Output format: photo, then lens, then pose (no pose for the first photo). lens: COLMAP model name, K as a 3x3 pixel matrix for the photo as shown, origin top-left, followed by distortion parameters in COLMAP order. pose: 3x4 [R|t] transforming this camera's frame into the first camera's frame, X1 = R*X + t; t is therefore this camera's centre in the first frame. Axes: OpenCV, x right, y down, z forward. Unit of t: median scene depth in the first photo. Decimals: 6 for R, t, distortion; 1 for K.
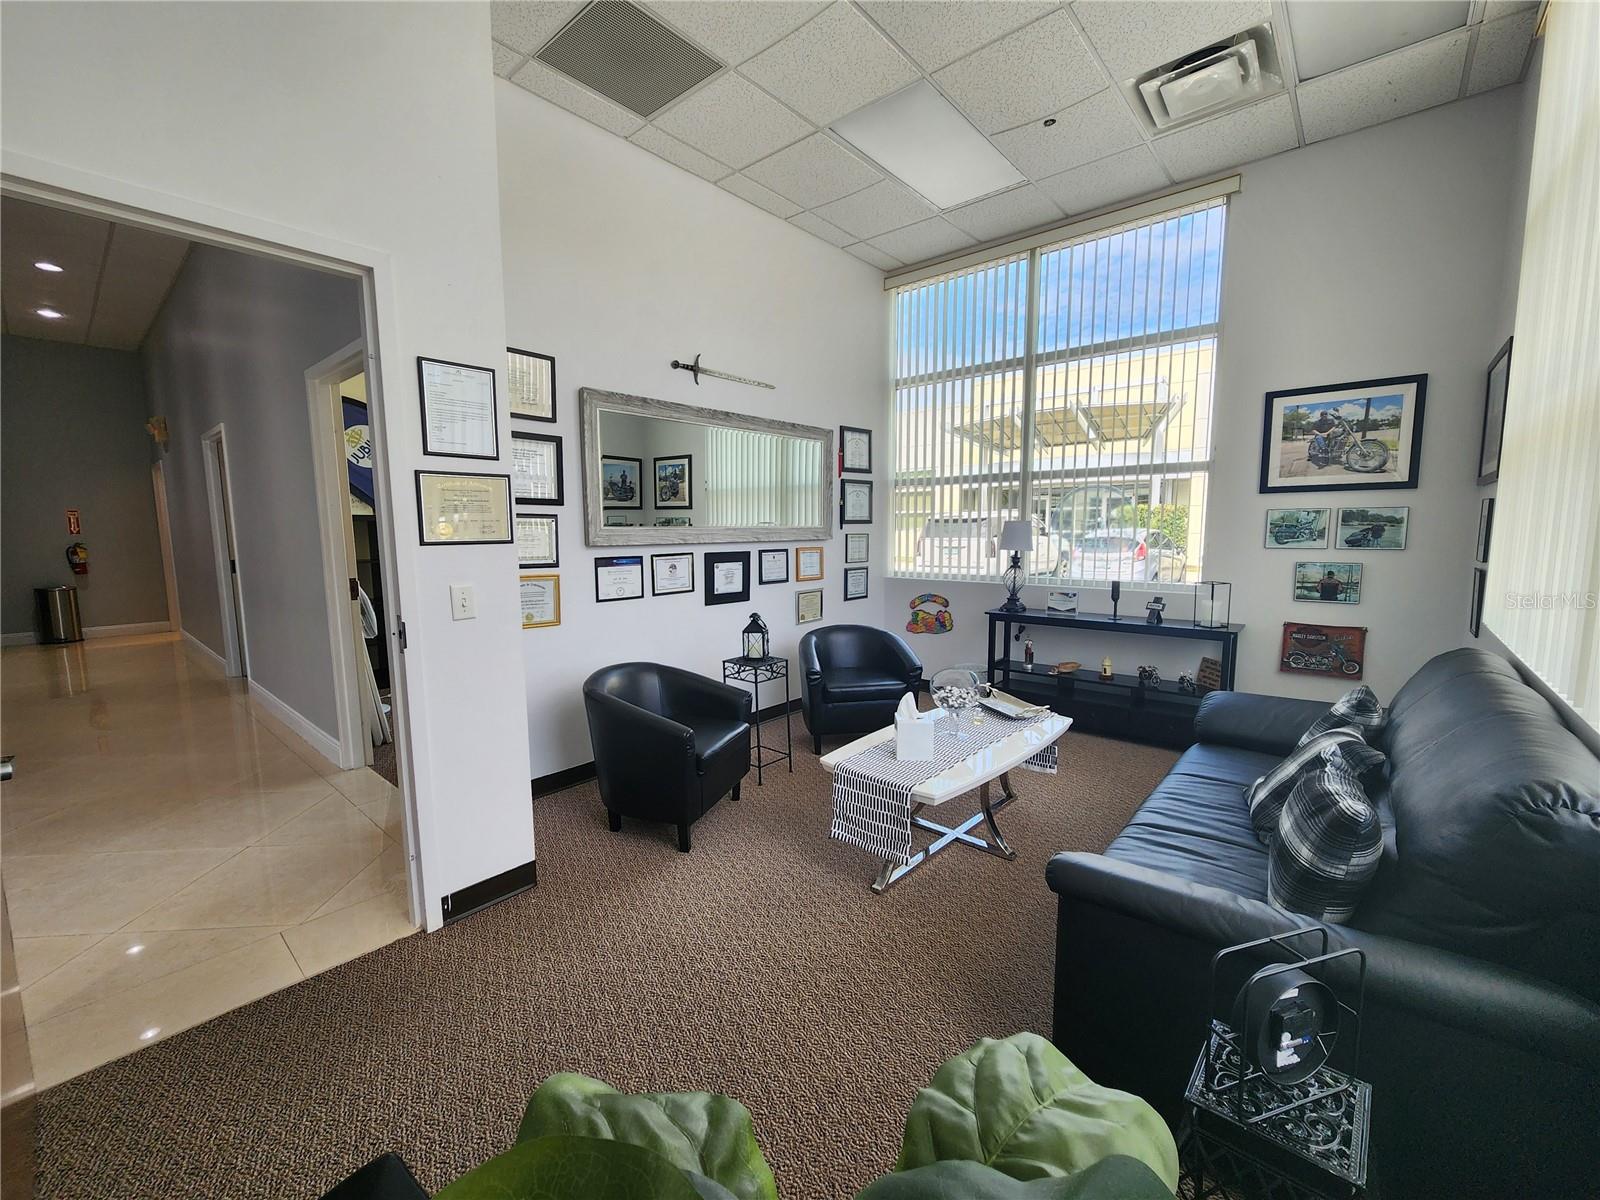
lens RADIAL K [[660.4, 0, 801.4], [0, 660.4, 605.0], [0, 0, 1]] dist [-0.001058, -0.000152]
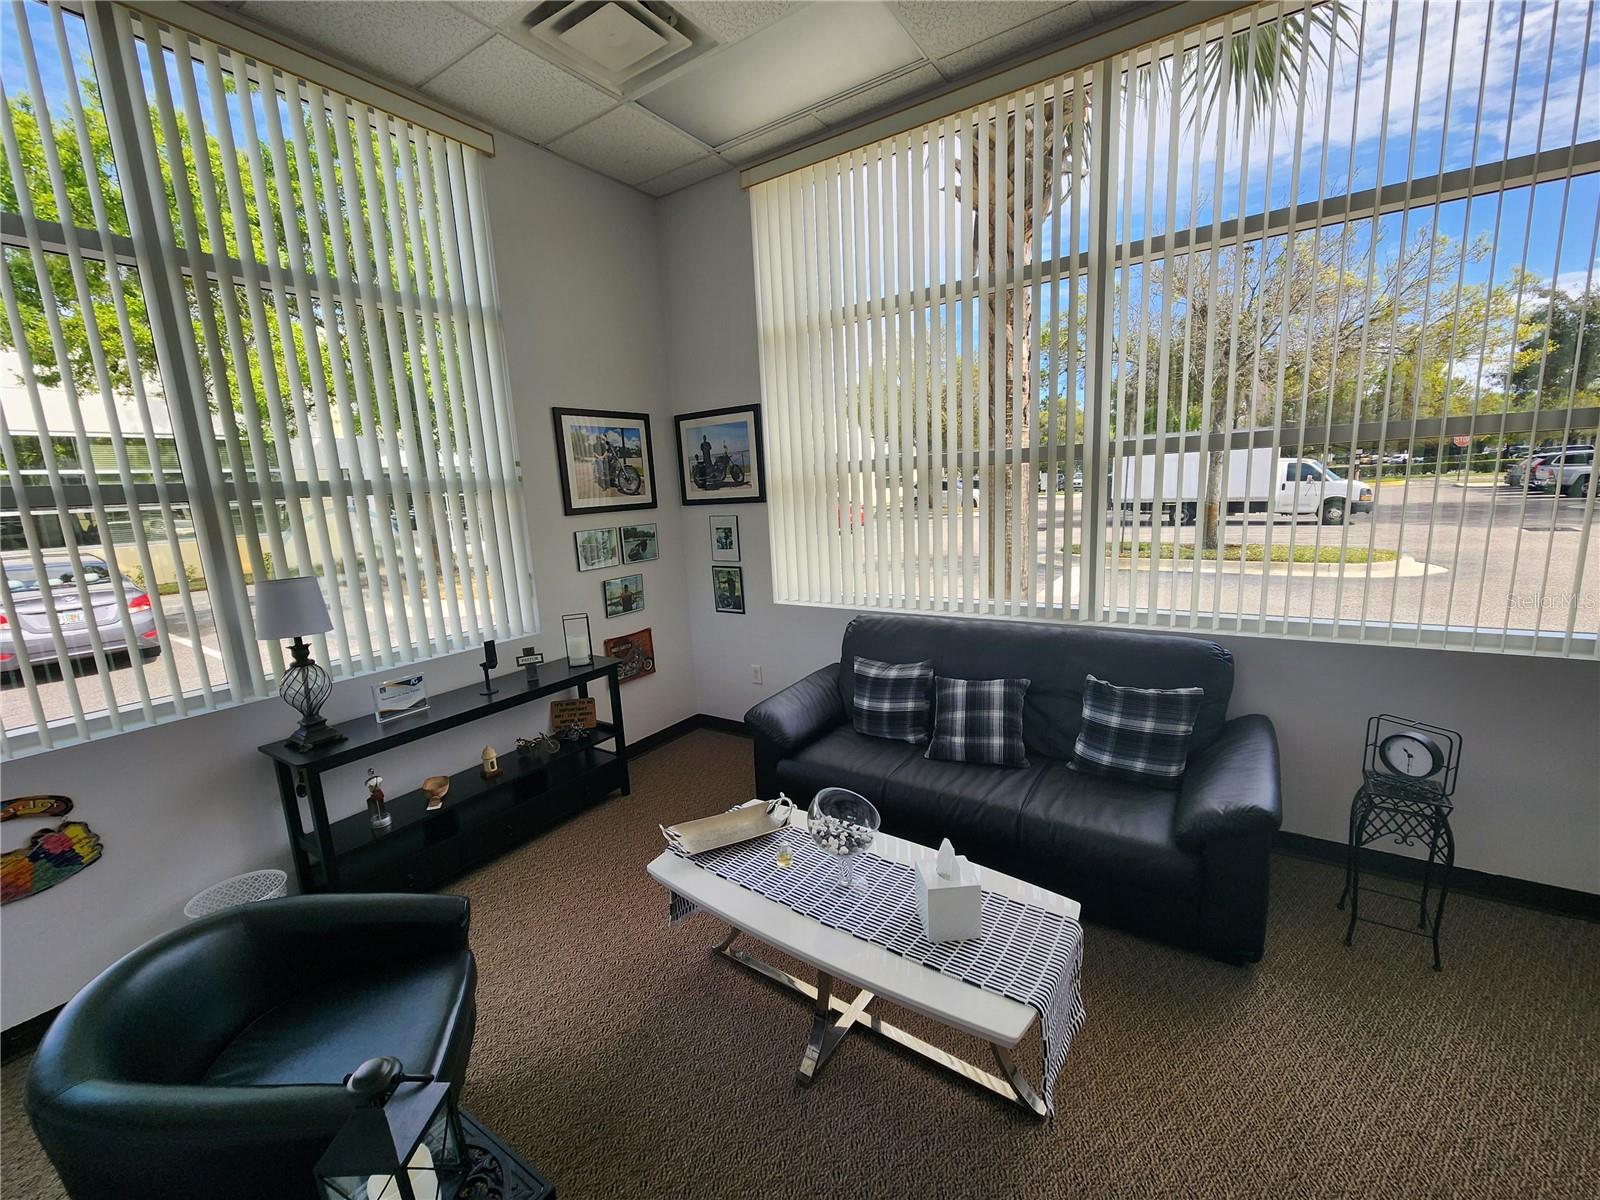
lens RADIAL K [[660.4, 0, 801.4], [0, 660.4, 605.0], [0, 0, 1]] dist [-0.001058, -0.000152]
pose [[-0.125591, -0.168523, 0.977664, -0.302384], [0.166651, 0.967880, 0.188245, -0.174413], [-0.977985, 0.186571, -0.093473, 0.819286]]
